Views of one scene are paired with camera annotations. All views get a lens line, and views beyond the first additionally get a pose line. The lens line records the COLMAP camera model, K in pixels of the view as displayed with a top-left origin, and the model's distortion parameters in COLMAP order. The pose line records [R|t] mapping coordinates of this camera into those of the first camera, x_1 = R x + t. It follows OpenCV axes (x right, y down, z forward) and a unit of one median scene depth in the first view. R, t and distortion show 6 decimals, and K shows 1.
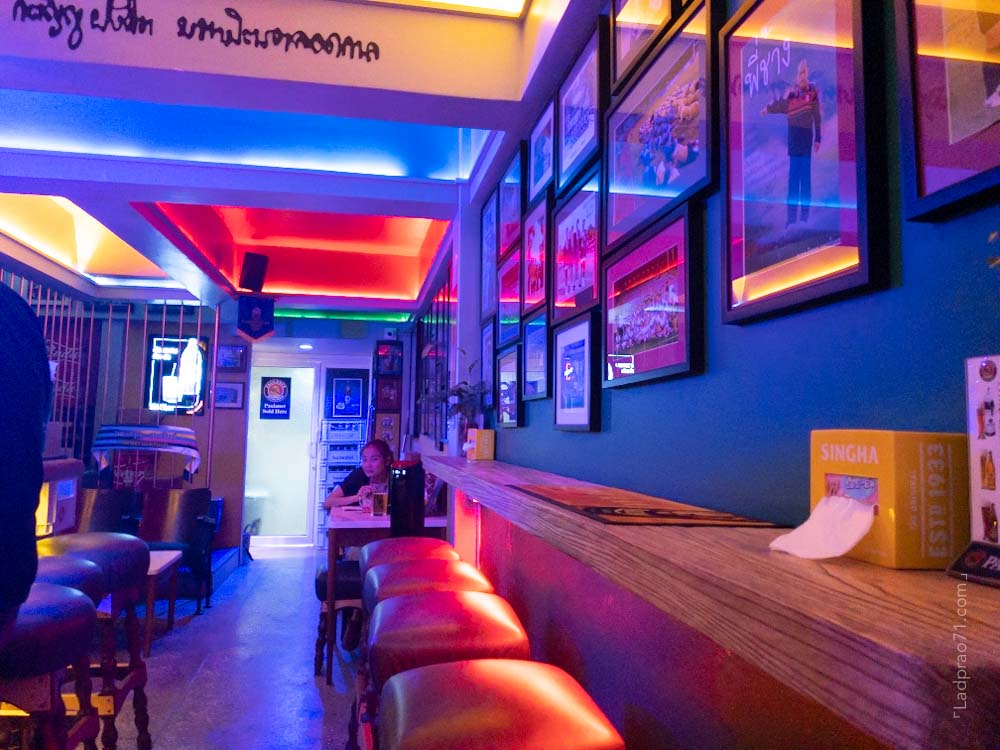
lens RADIAL K [[754.8, 0, 505.0], [0, 754.8, 368.0], [0, 0, 1]] dist [0.001712, 0.006060]
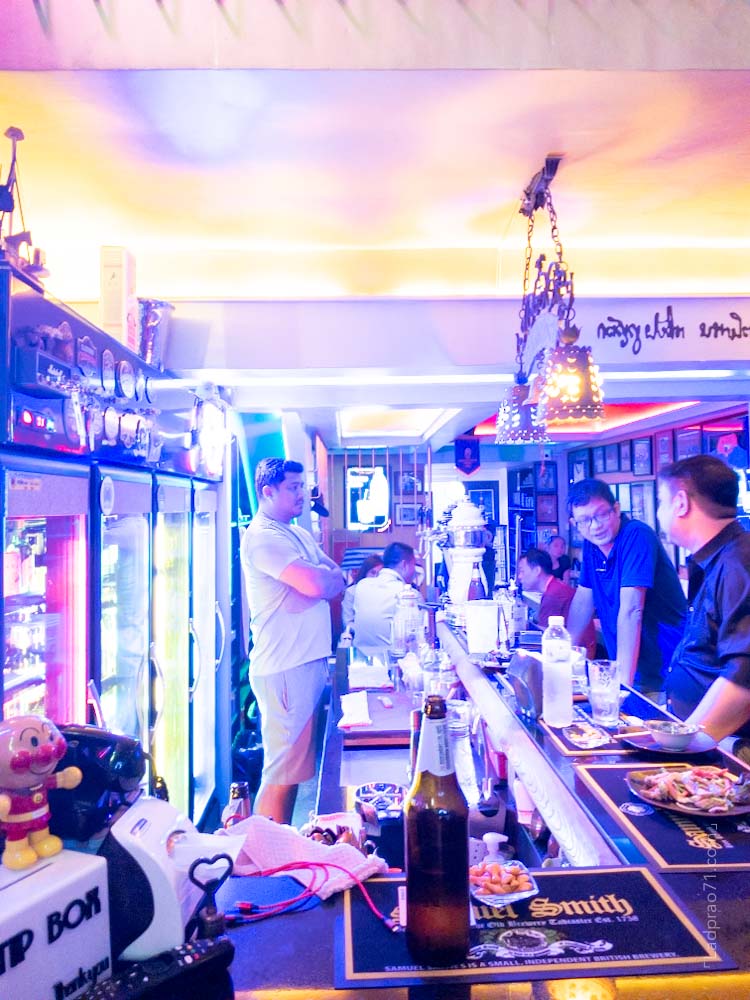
lens RADIAL K [[754.8, 0, 371.8], [0, 754.8, 500.4], [0, 0, 1]] dist [0.001712, 0.006060]
pose [[0.987366, -0.032627, -0.155062, -0.839775], [0.044465, 0.996304, 0.073499, -0.258407], [0.152091, -0.079465, 0.985167, -0.557265]]
